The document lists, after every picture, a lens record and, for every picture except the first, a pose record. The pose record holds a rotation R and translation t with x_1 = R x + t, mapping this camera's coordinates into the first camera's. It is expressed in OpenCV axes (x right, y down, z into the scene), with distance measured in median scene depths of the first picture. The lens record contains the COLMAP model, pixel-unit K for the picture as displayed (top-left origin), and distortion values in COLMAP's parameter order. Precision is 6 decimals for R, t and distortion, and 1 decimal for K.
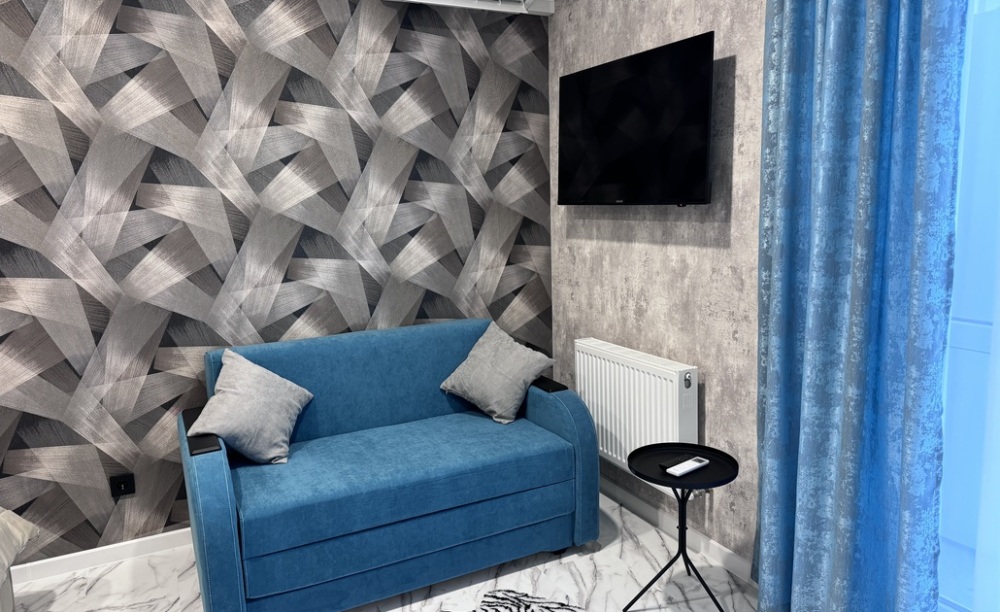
lens RADIAL K [[709.8, 0, 500.0], [0, 709.8, 306.0], [0, 0, 1]] dist [0.136476, -0.201181]
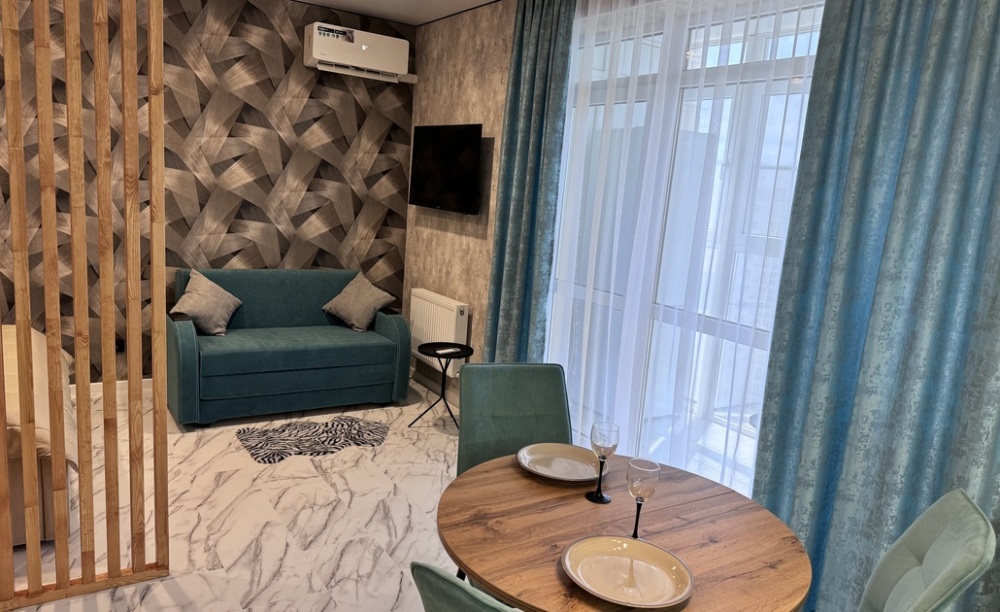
lens RADIAL K [[693.6, 0, 500.0], [0, 693.6, 306.0], [0, 0, 1]] dist [0.188670, -0.420855]
pose [[0.988148, 0.090360, 0.124090, 0.120326], [-0.092902, 0.995565, 0.014835, 0.048864], [-0.122199, -0.026187, 0.992160, -0.648704]]
